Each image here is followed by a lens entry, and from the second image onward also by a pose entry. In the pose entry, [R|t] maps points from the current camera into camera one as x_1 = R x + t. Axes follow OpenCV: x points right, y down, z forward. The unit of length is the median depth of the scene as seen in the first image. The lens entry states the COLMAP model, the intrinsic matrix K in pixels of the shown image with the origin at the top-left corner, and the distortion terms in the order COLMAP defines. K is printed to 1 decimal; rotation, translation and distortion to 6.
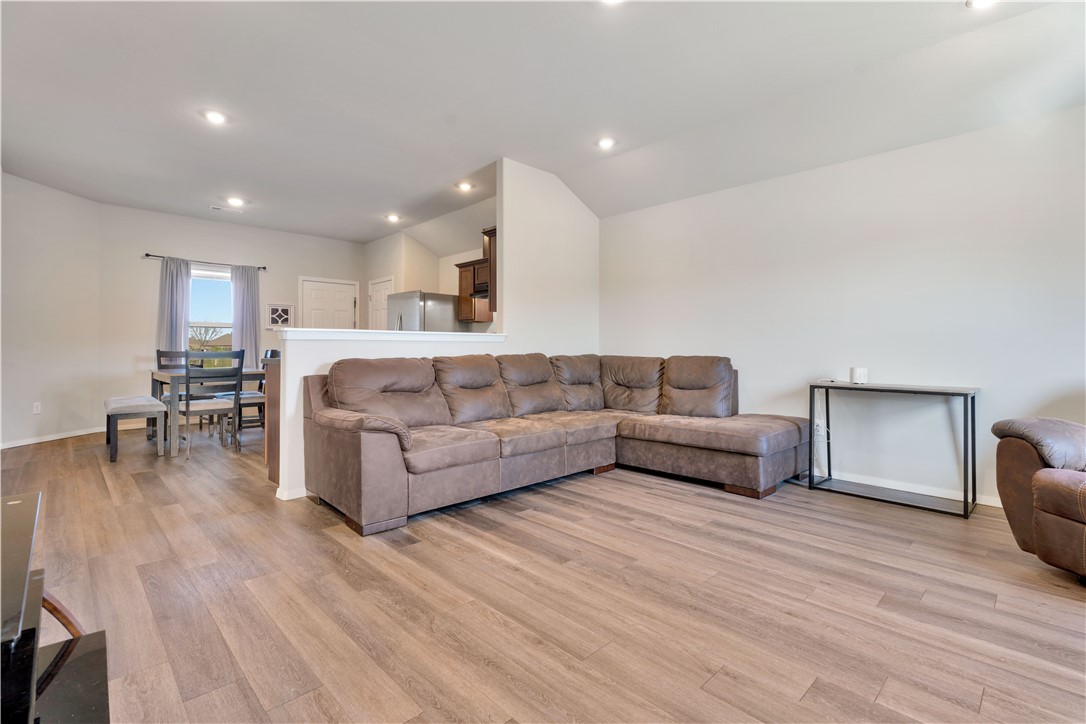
lens RADIAL K [[487.7, 0, 542.8], [0, 487.7, 350.9], [0, 0, 1]] dist [0.000611, -0.000189]
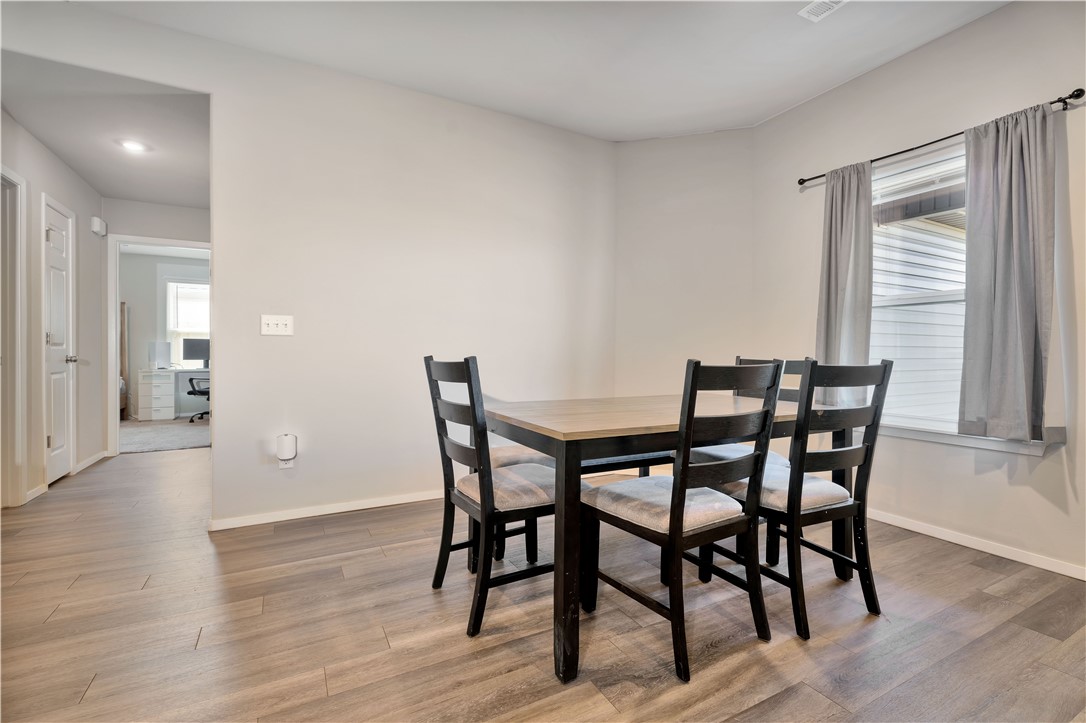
lens RADIAL K [[487.7, 0, 547.7], [0, 487.7, 359.1], [0, 0, 1]] dist [0.000611, -0.000189]
pose [[-0.280764, 0.011661, -0.959706, -0.187432], [-0.006861, 0.999876, 0.014157, -0.004931], [0.959752, 0.010559, -0.280649, 0.790653]]
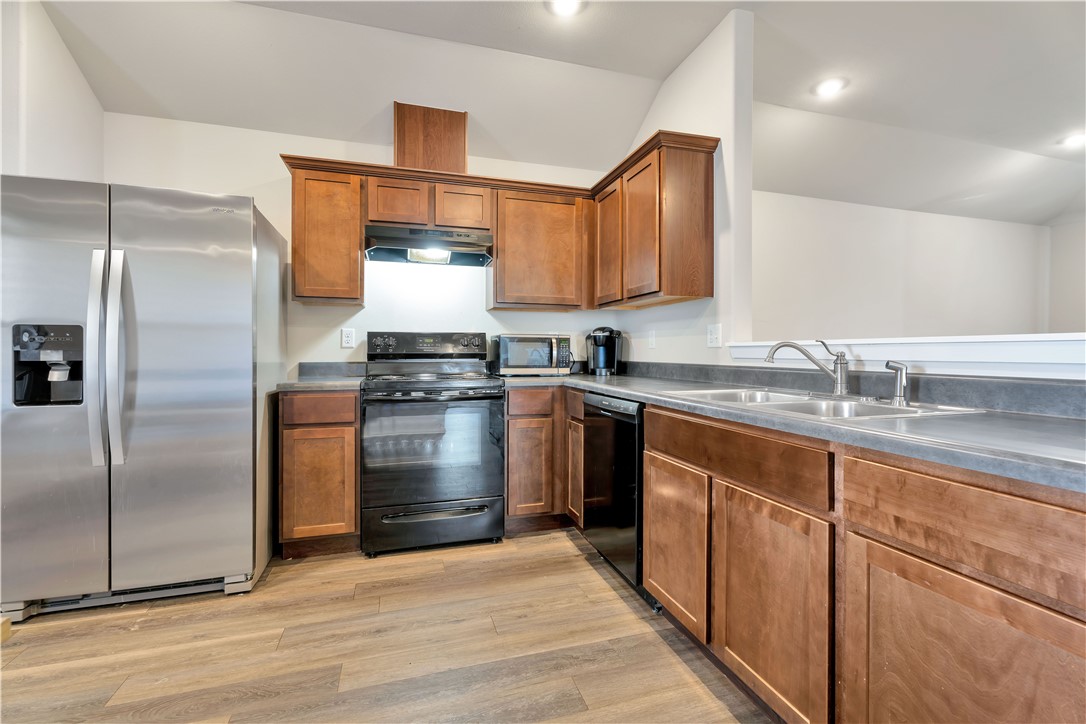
lens RADIAL K [[487.7, 0, 541.4], [0, 487.7, 351.5], [0, 0, 1]] dist [0.000611, -0.000189]
pose [[0.453733, 0.001775, 0.891136, -0.430096], [-0.002684, 0.999996, -0.000625, -0.017855], [-0.891134, -0.002108, 0.453736, 0.623301]]
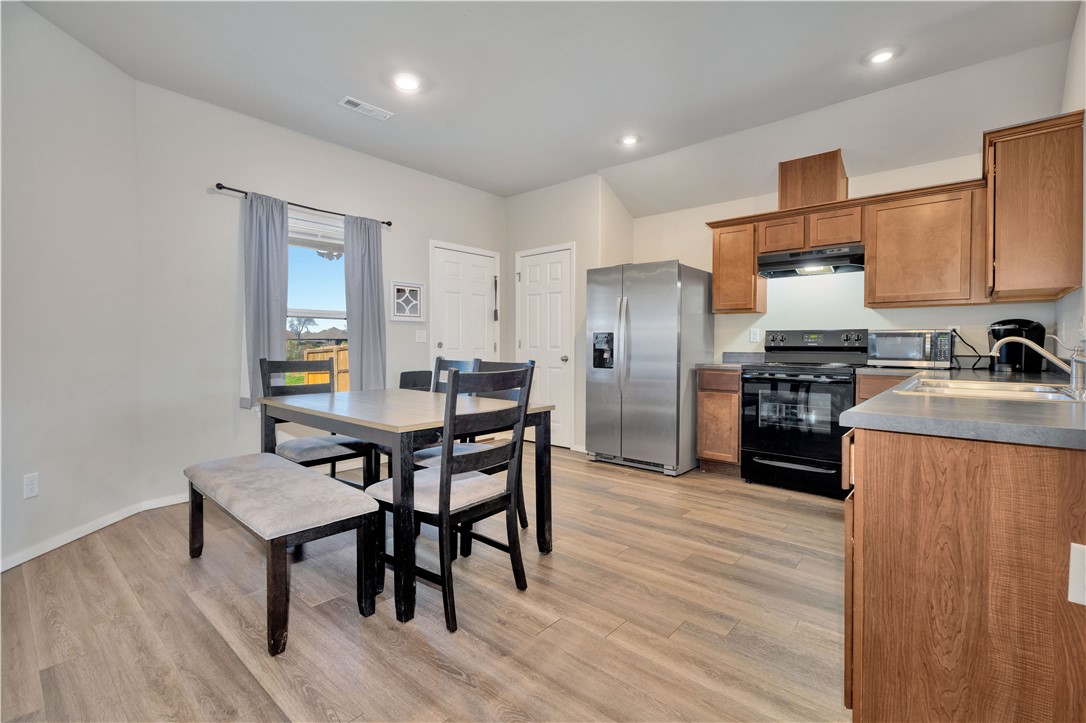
lens RADIAL K [[487.7, 0, 547.6], [0, 487.7, 357.9], [0, 0, 1]] dist [0.000611, -0.000189]
pose [[0.997164, 0.004793, 0.075108, -0.427815], [-0.006944, 0.999572, 0.028401, -0.017164], [-0.074940, -0.028842, 0.996771, 0.368293]]
